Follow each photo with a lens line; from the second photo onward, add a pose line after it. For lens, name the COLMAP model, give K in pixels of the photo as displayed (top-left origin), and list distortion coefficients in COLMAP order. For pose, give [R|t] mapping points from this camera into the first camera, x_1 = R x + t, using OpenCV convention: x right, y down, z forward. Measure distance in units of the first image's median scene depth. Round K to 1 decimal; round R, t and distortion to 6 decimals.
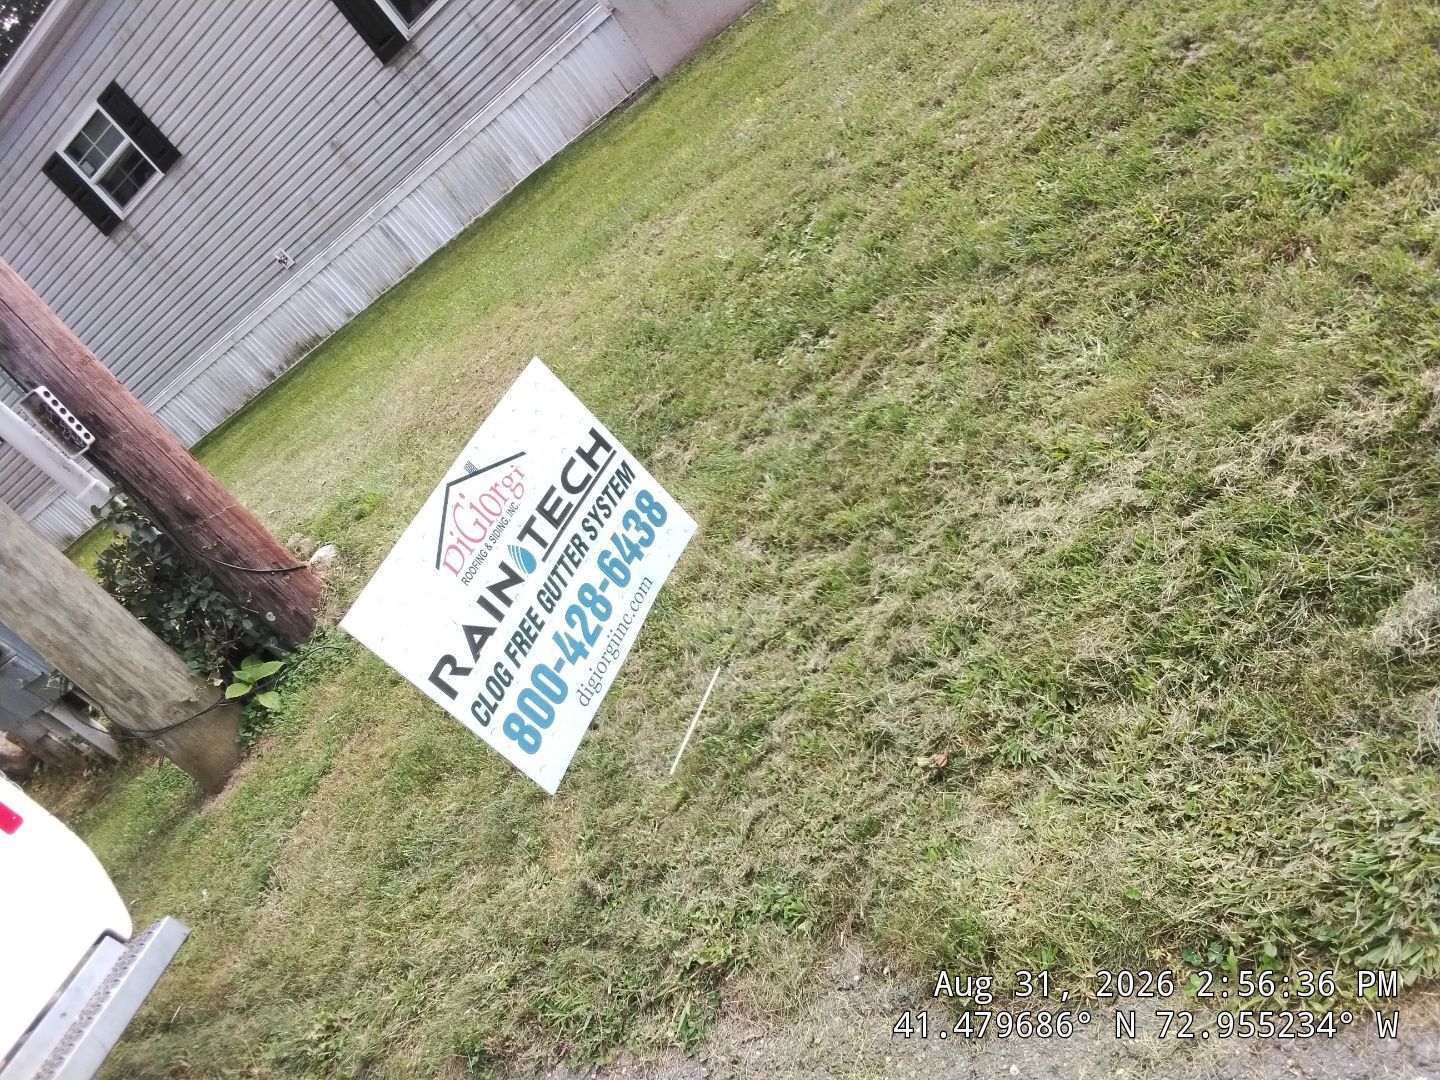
lens RADIAL K [[1119.4, 0, 720.0], [0, 1119.4, 540.0], [0, 0, 1]] dist [0.103052, -0.138673]
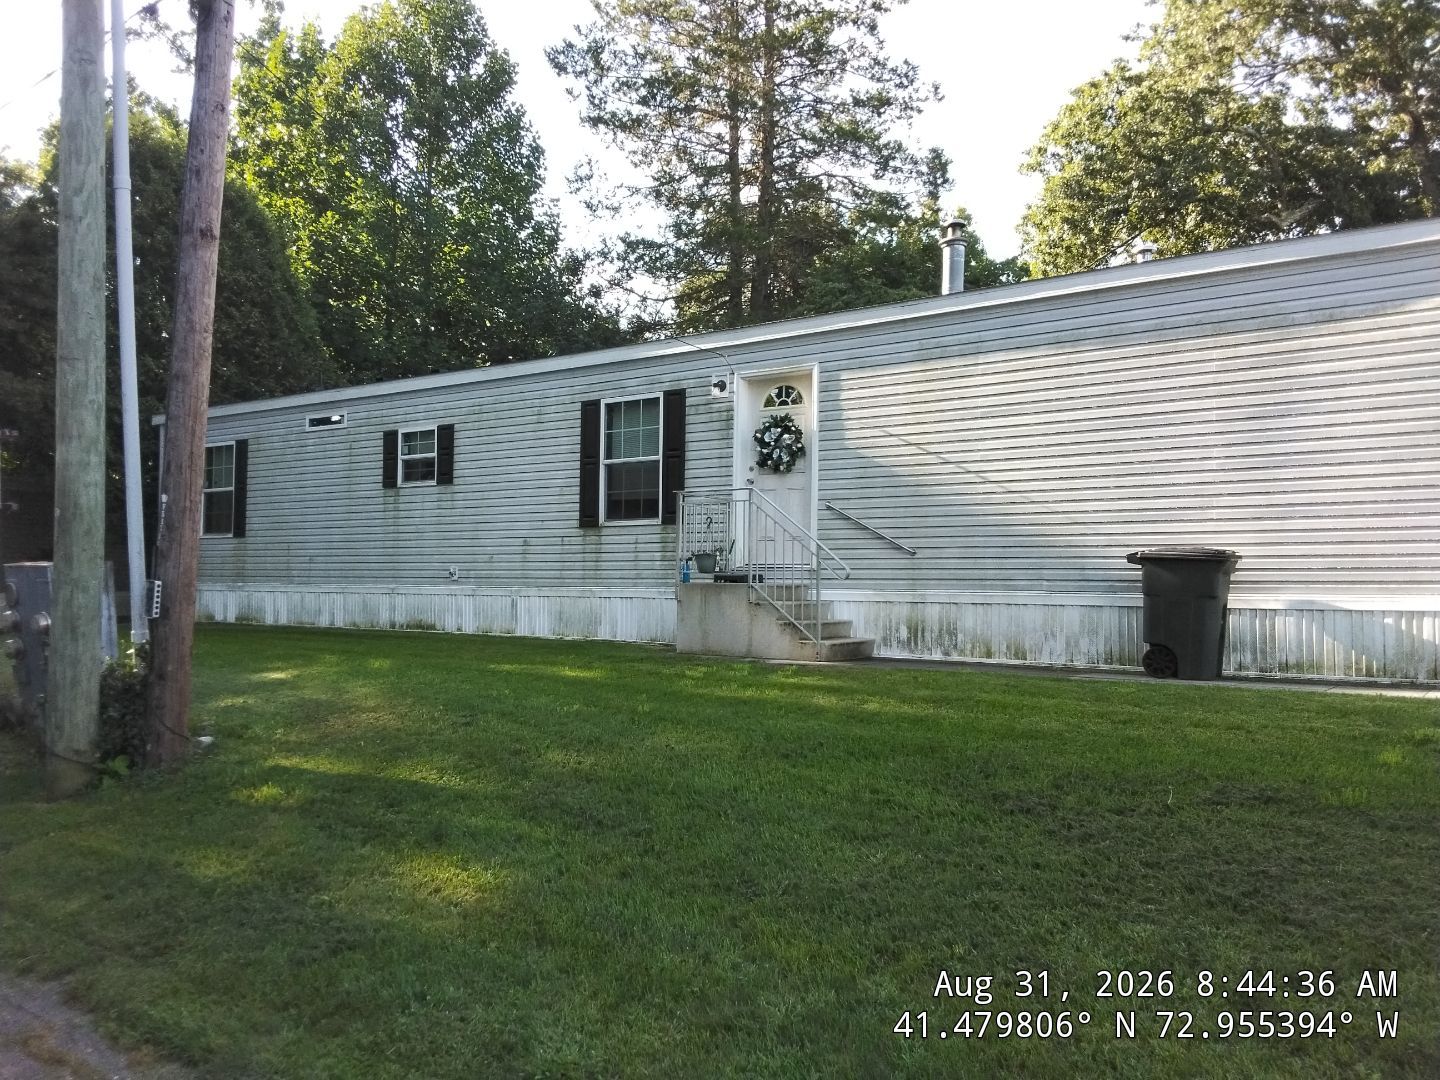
lens RADIAL K [[1119.4, 0, 720.0], [0, 1119.4, 540.0], [0, 0, 1]] dist [0.103052, -0.138673]
pose [[0.751564, 0.601551, -0.270717, 0.224879], [-0.659583, 0.691557, -0.294447, -0.088969], [0.010091, 0.399856, 0.916523, -0.297209]]
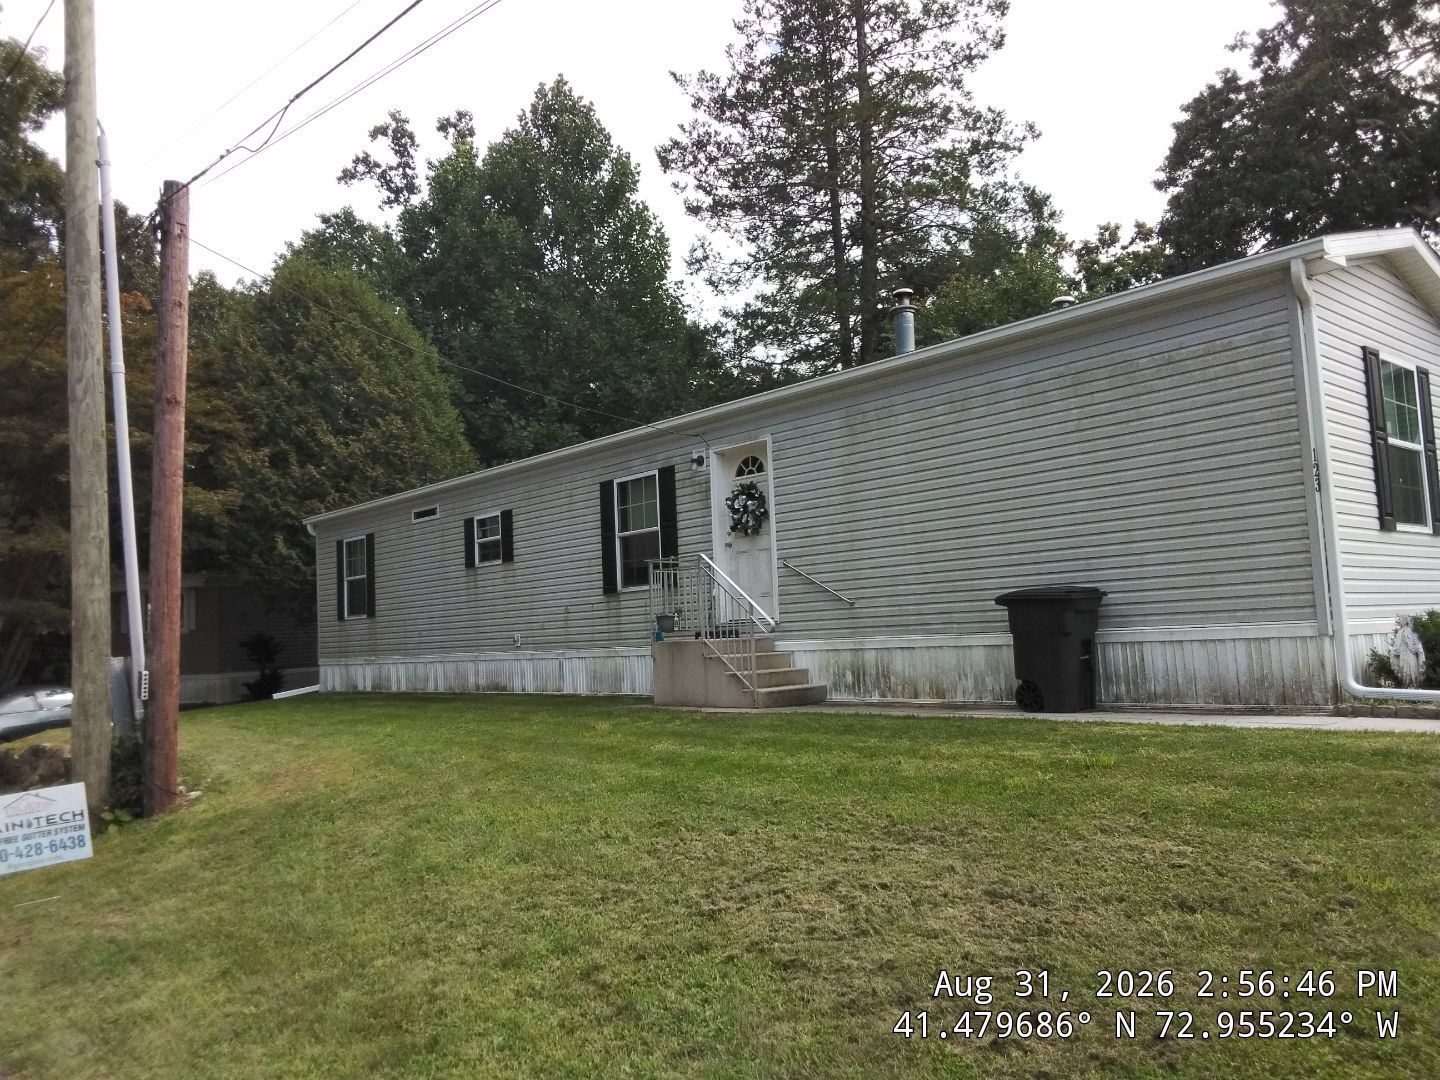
lens RADIAL K [[1119.4, 0, 720.0], [0, 1119.4, 540.0], [0, 0, 1]] dist [0.103052, -0.138673]
pose [[0.710647, 0.536318, -0.455350, 0.481381], [-0.662510, 0.727944, -0.176571, -0.274647], [0.236771, 0.427153, 0.872628, -0.379954]]
